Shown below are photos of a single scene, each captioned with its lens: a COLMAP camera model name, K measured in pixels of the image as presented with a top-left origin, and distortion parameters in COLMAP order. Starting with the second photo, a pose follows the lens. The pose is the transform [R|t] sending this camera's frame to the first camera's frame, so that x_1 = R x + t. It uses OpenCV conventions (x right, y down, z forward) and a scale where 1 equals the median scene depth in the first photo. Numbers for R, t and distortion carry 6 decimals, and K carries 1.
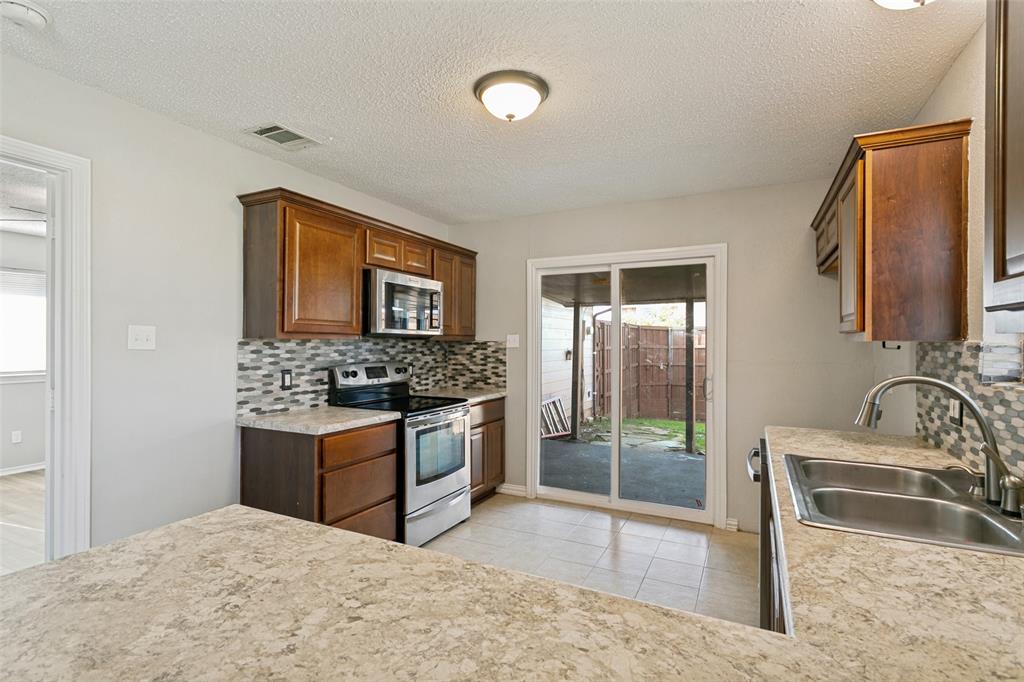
lens RADIAL K [[482.2, 0, 521.4], [0, 482.2, 336.7], [0, 0, 1]] dist [-0.002861, -0.000102]
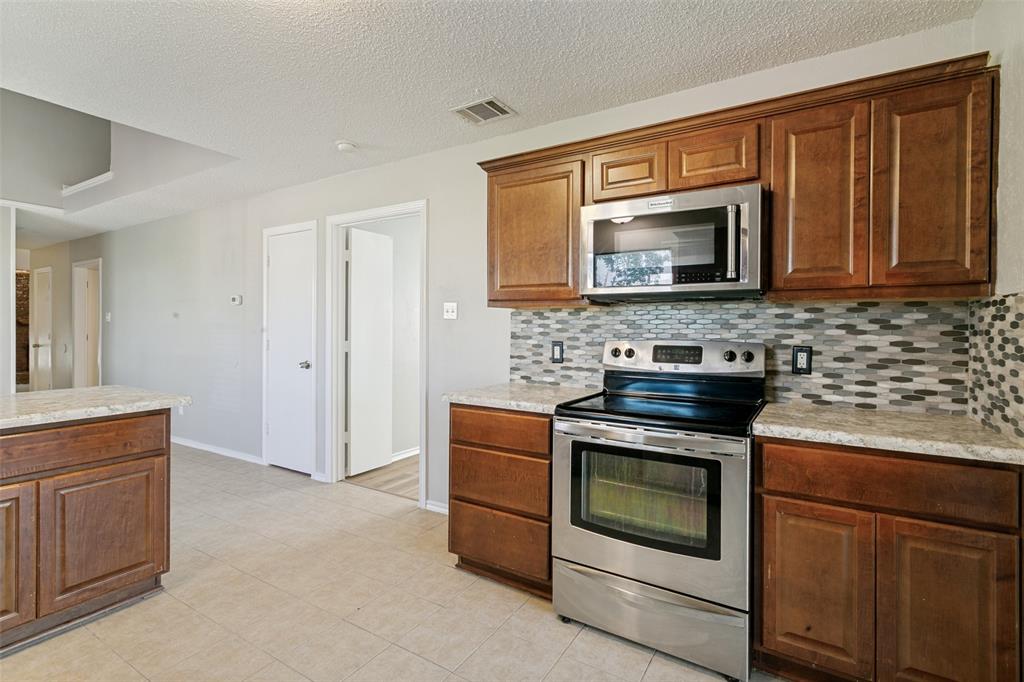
lens RADIAL K [[482.2, 0, 521.4], [0, 482.2, 336.7], [0, 0, 1]] dist [-0.002861, -0.000102]
pose [[-0.103199, 0.009396, -0.994616, 0.428965], [0.006979, 0.999938, 0.008723, 0.048385], [0.994636, -0.006041, -0.103258, 0.975946]]
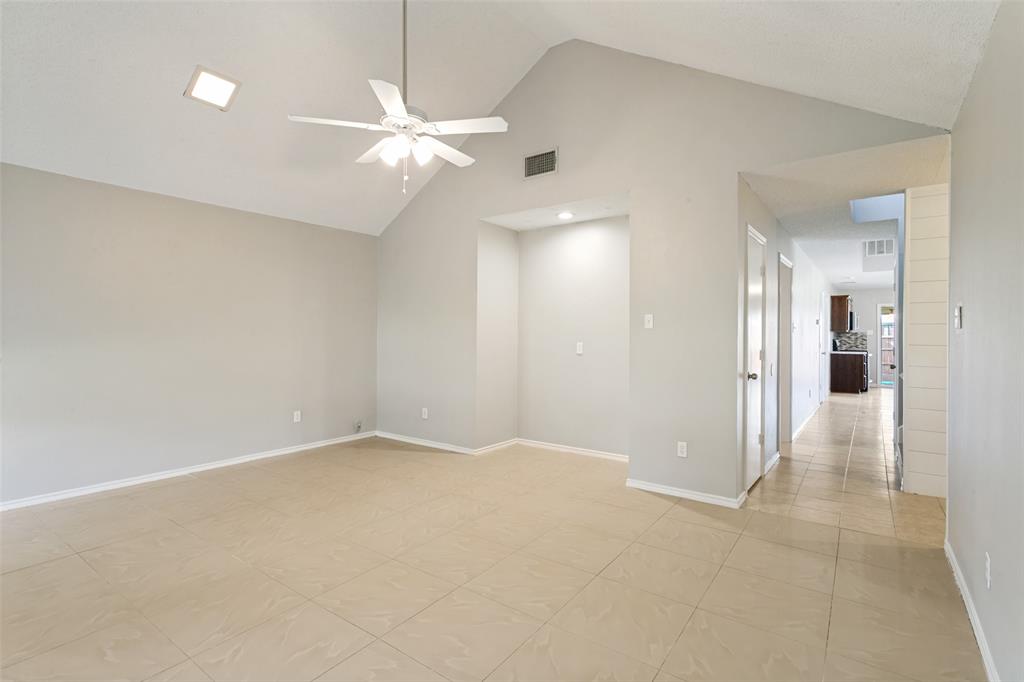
lens RADIAL K [[482.2, 0, 521.4], [0, 482.2, 336.7], [0, 0, 1]] dist [-0.002861, -0.000102]
pose [[0.984542, 0.004671, -0.175088, -2.010374], [-0.001518, 0.999834, 0.018135, -0.018431], [0.175144, -0.017589, 0.984386, -2.804383]]
